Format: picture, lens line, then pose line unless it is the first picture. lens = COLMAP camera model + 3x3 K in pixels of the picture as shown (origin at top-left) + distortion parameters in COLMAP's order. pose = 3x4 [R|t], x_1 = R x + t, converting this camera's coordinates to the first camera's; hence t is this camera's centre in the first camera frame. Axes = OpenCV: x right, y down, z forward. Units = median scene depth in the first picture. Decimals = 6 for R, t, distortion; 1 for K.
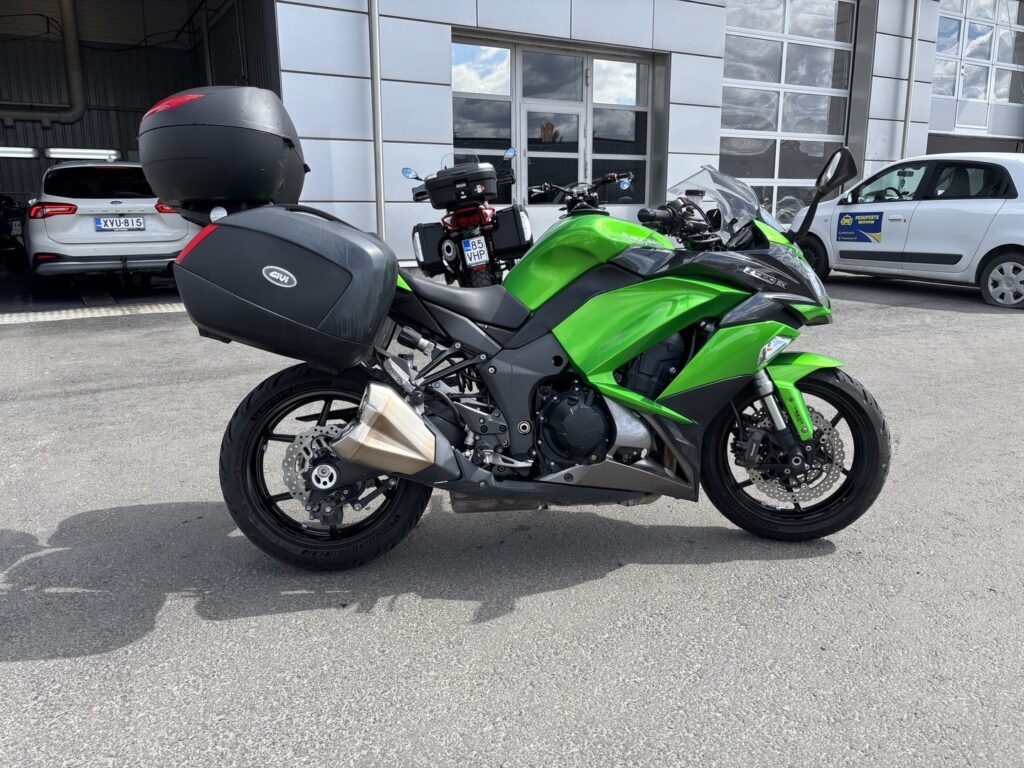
lens RADIAL K [[774.0, 0, 514.9], [0, 774.0, 385.9], [0, 0, 1]] dist [0.044578, -0.053592]
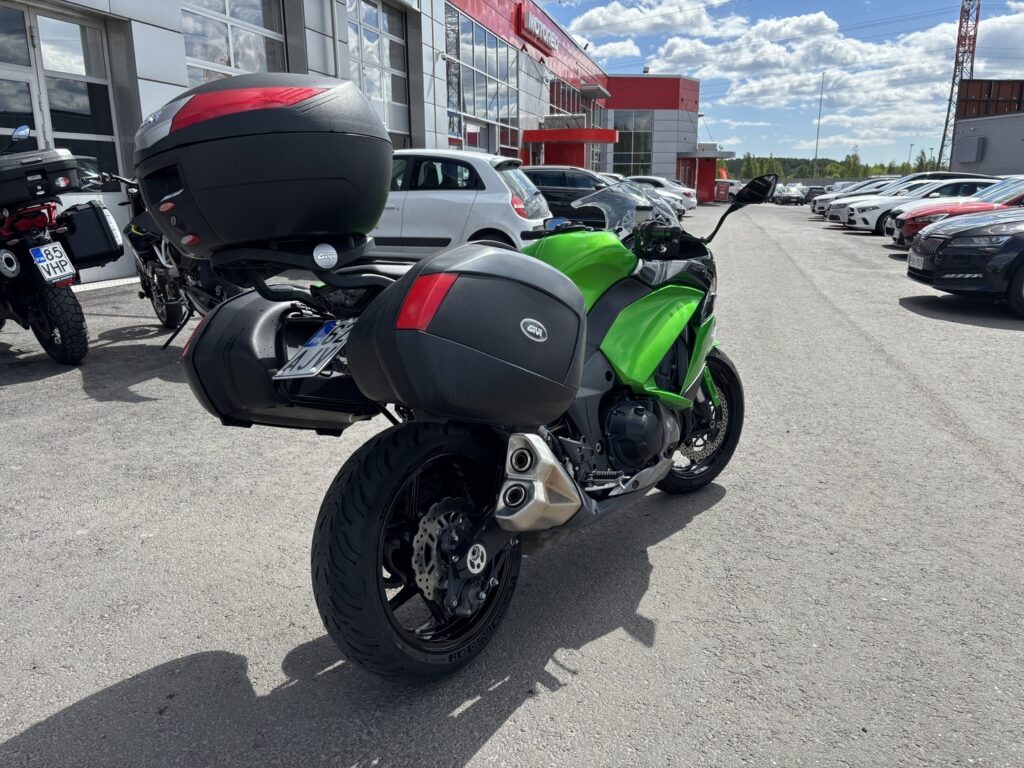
lens RADIAL K [[774.0, 0, 513.9], [0, 774.0, 384.6], [0, 0, 1]] dist [0.044578, -0.053592]
pose [[0.703358, -0.174631, 0.689051, -0.283754], [0.158414, 0.983484, 0.087548, -0.050228], [-0.692959, 0.047577, 0.719406, 0.134289]]
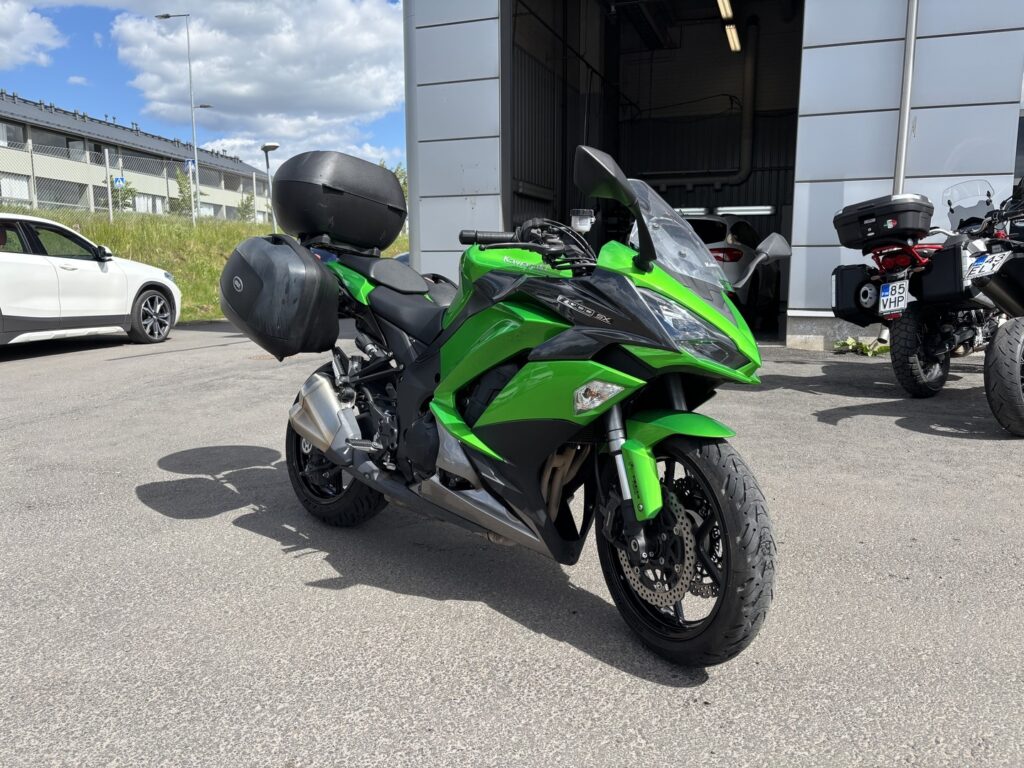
lens RADIAL K [[774.0, 0, 512.0], [0, 774.0, 383.8], [0, 0, 1]] dist [0.044578, -0.053592]
pose [[0.625347, 0.120783, -0.770943, 0.354186], [-0.172858, 0.984846, 0.014082, -0.021770], [0.760961, 0.124457, 0.636749, 0.157687]]
